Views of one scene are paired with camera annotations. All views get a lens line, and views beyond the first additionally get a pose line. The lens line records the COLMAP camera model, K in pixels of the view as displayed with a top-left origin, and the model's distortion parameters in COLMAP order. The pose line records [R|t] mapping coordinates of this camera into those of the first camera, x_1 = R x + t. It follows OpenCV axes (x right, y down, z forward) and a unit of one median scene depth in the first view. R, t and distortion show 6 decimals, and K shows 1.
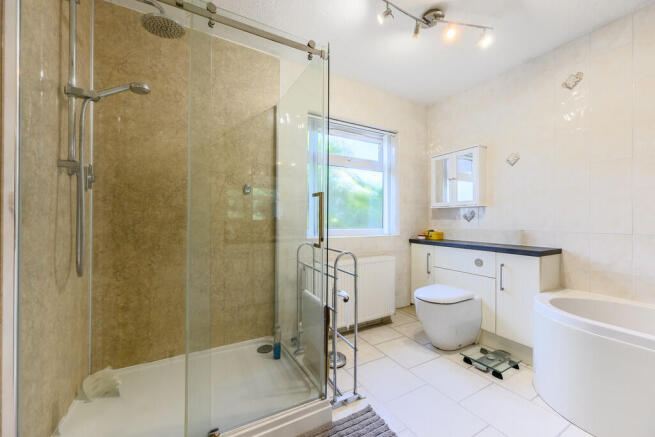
lens RADIAL K [[255.9, 0, 327.5], [0, 255.9, 218.5], [0, 0, 1]] dist [0.000336, -0.000015]
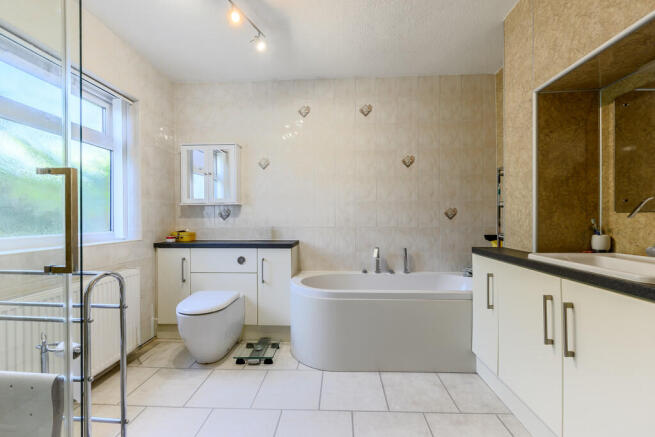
lens RADIAL K [[269.8, 0, 327.5], [0, 269.8, 218.5], [0, 0, 1]] dist [-0.001347, -0.000071]
pose [[0.526734, -0.008293, 0.849990, -0.133740], [0.002665, 0.999964, 0.008105, -0.001077], [-0.850026, -0.002004, 0.526737, 0.151137]]
